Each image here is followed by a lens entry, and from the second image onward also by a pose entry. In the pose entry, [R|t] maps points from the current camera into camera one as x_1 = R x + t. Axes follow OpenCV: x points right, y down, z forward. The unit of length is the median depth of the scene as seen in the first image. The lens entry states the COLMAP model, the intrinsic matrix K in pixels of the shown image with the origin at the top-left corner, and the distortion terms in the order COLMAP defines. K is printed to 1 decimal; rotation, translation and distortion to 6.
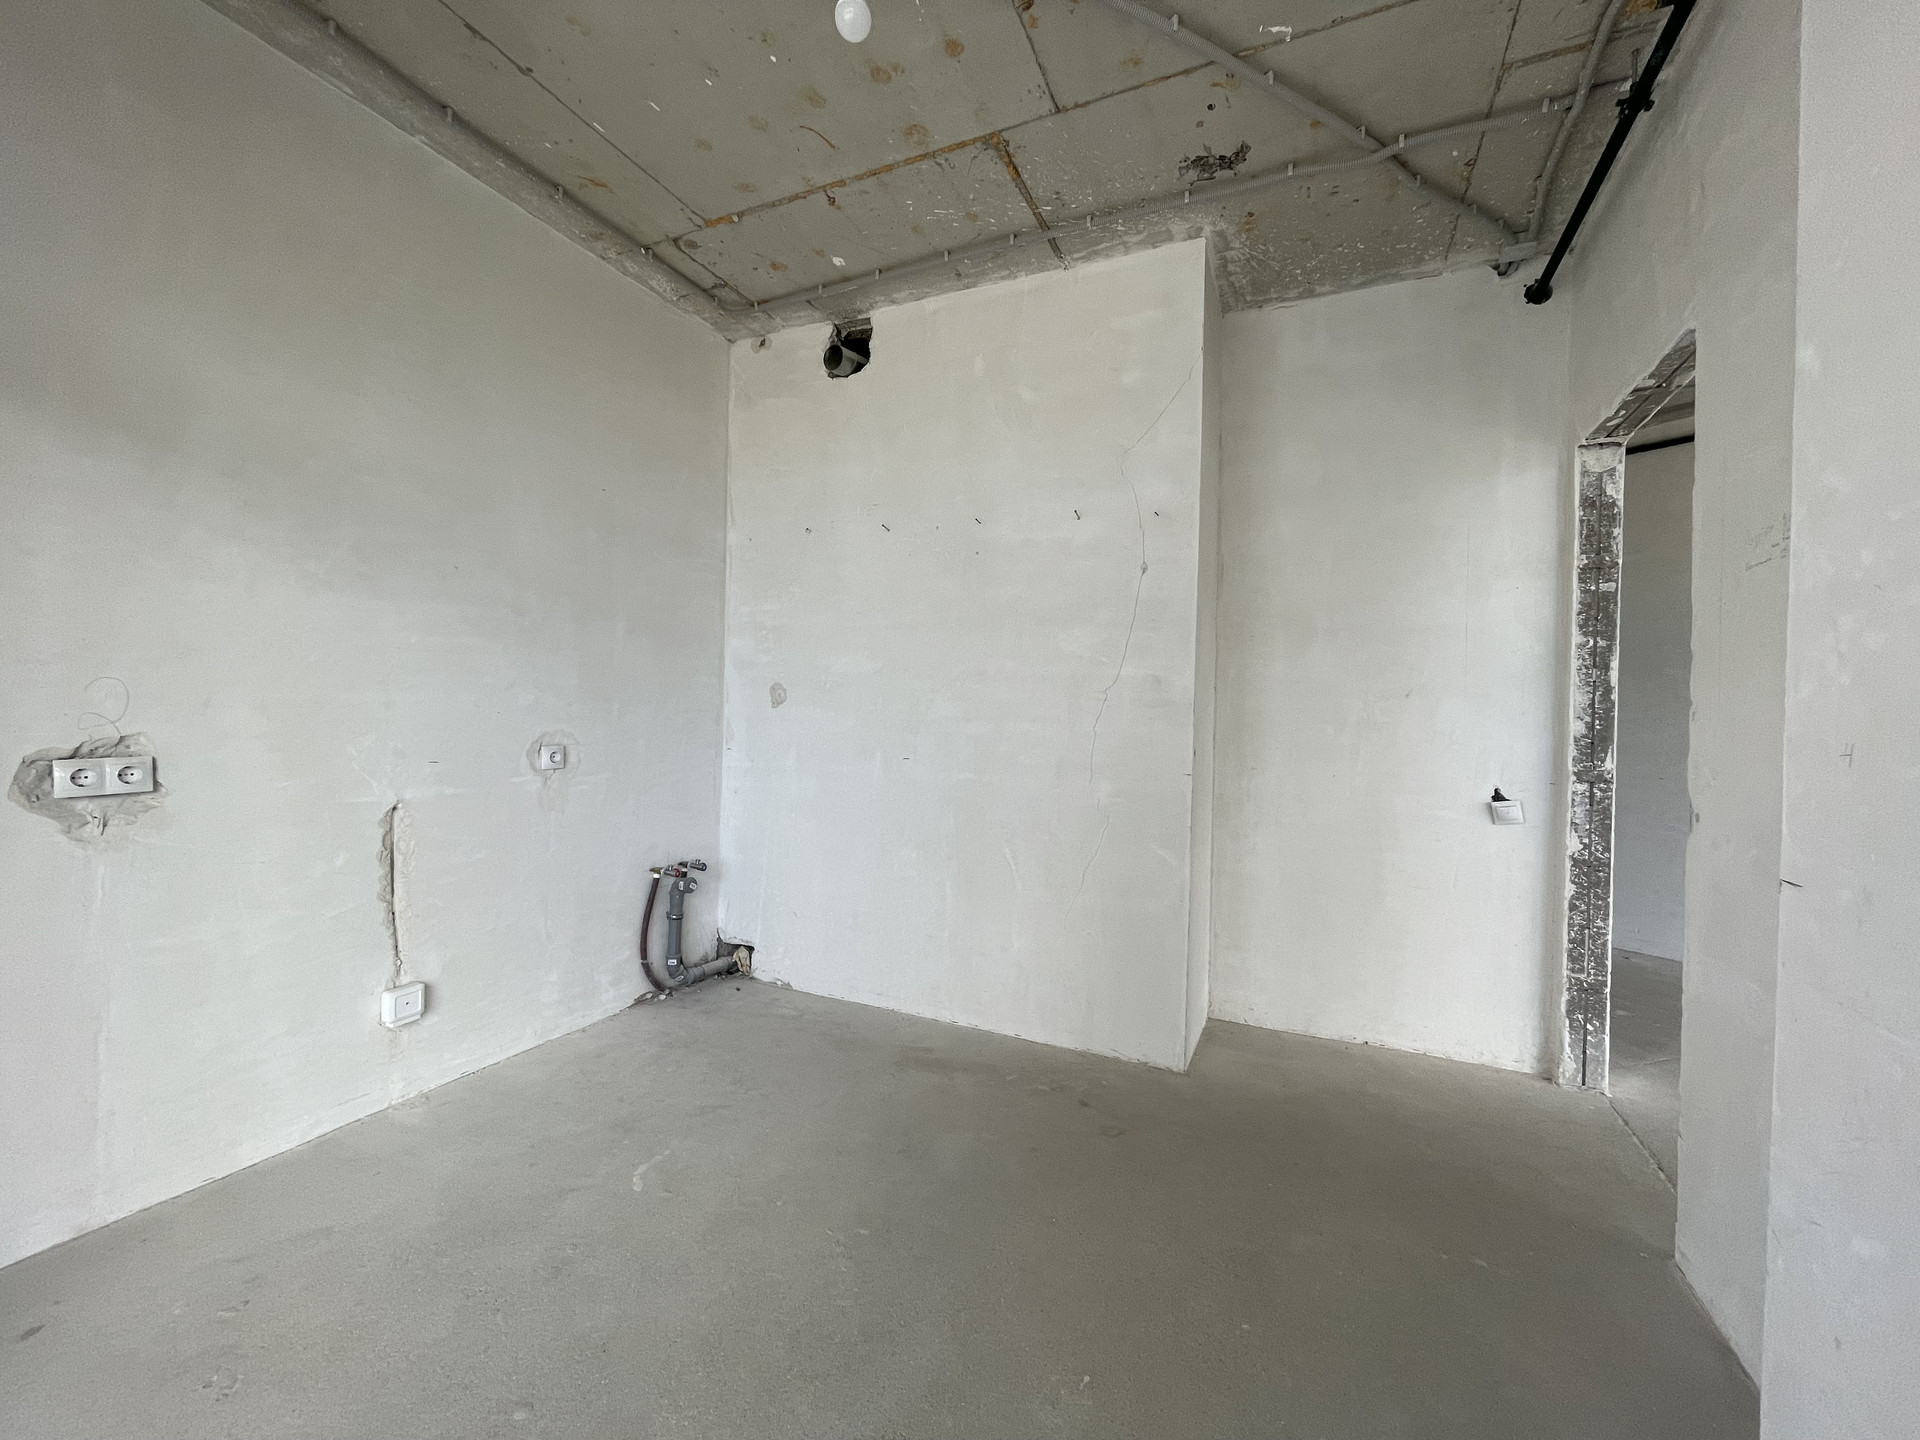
lens RADIAL K [[776.9, 0, 955.5], [0, 776.9, 708.2], [0, 0, 1]] dist [-0.003893, 0.000887]
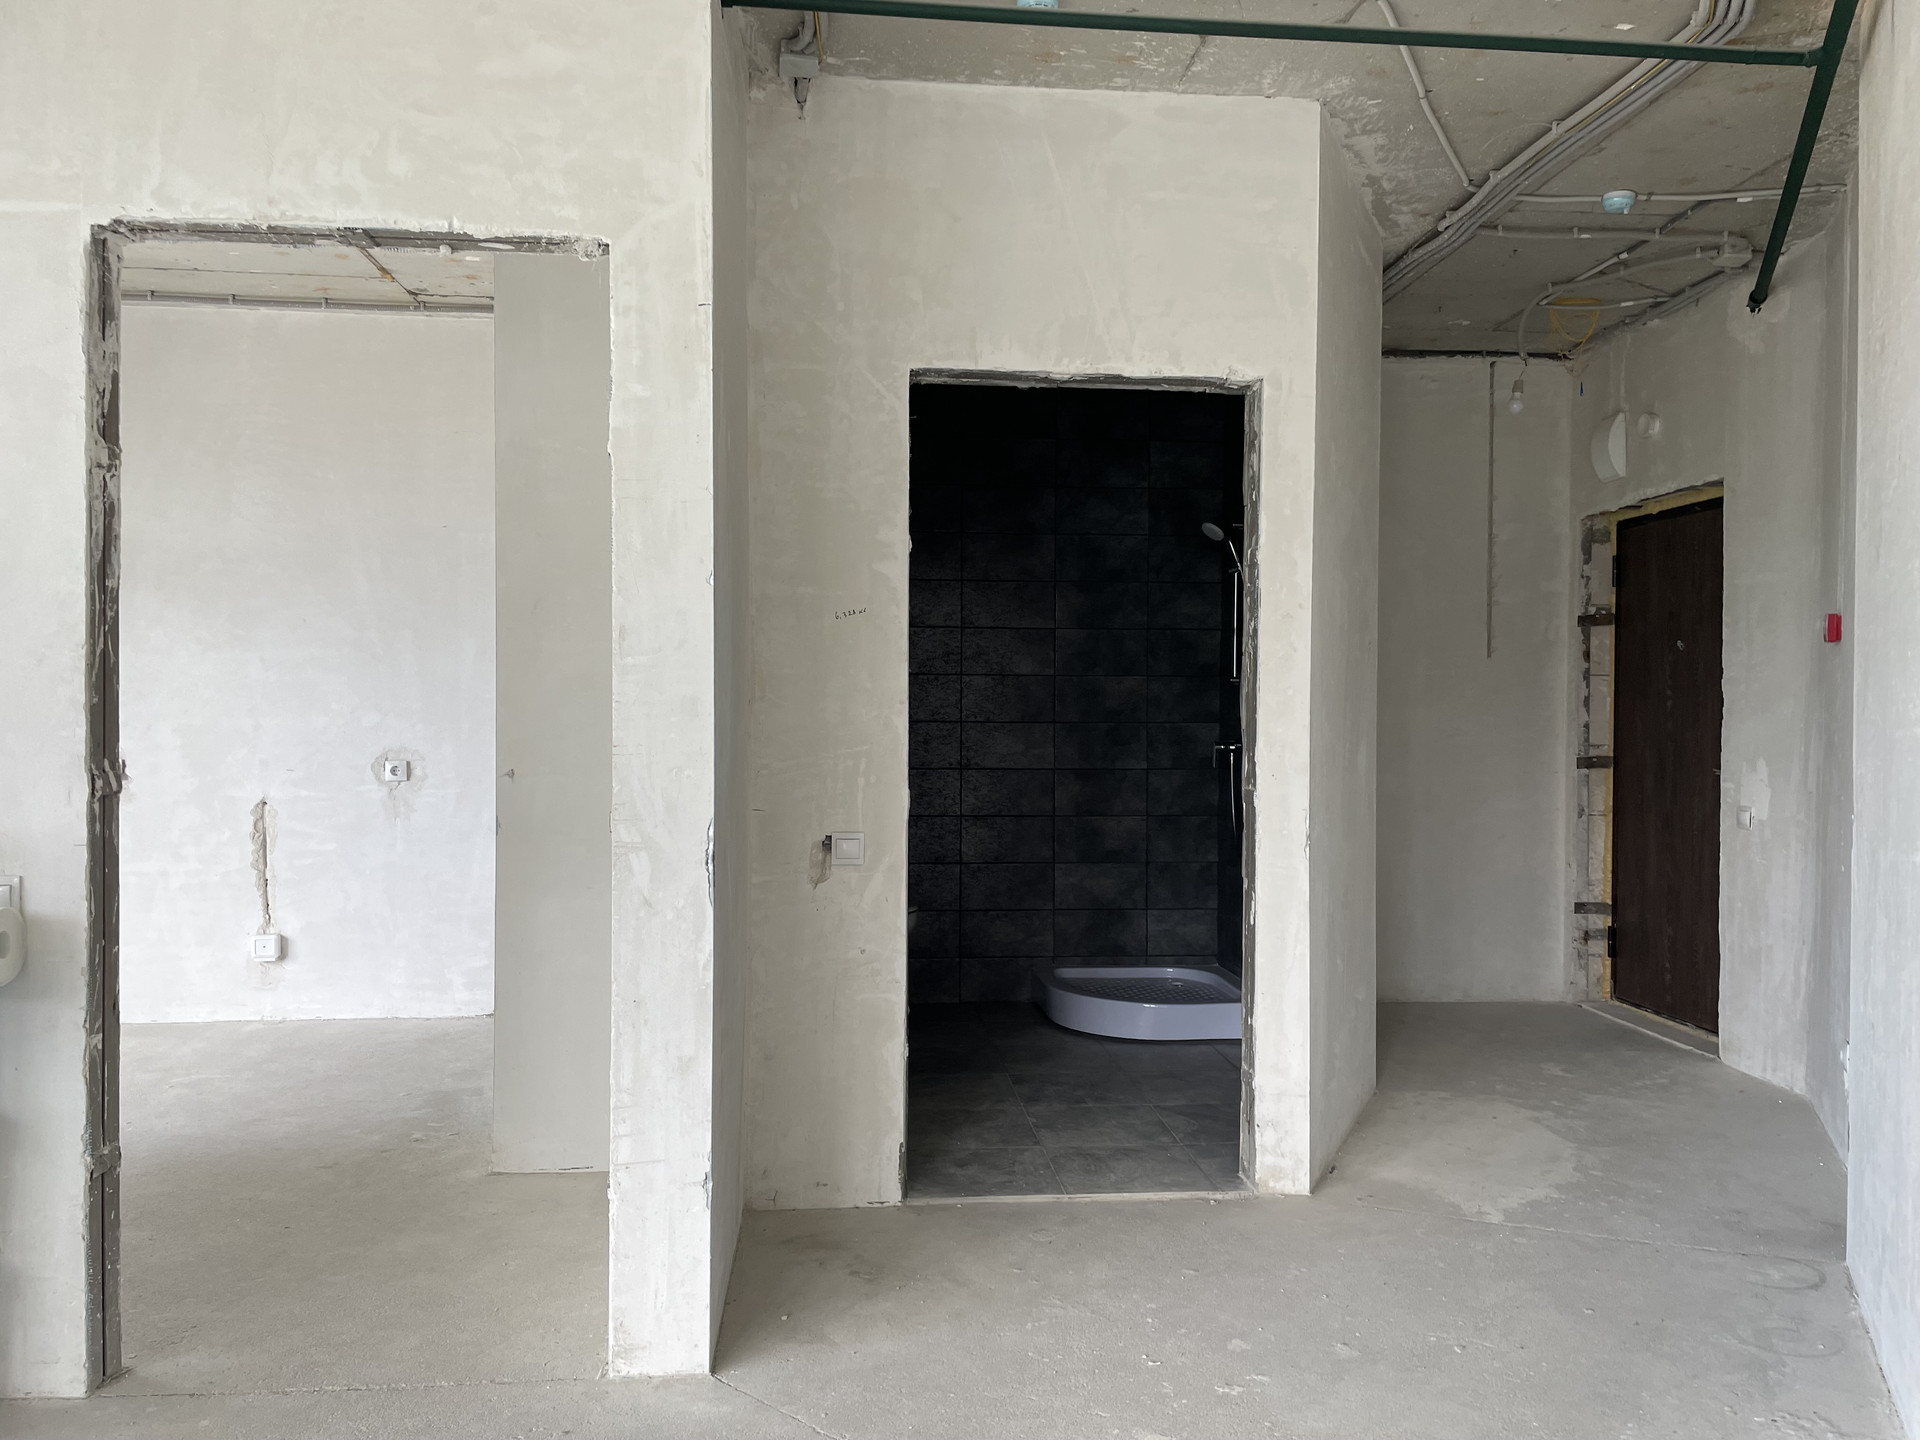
lens RADIAL K [[1447.2, 0, 958.5], [0, 1447.2, 725.1], [0, 0, 1]] dist [0.084712, -0.090769]
pose [[0.517486, -0.005150, -0.855676, 2.036378], [0.010026, 0.999950, 0.000045, 0.003887], [0.855633, -0.008602, 0.517511, 0.679395]]
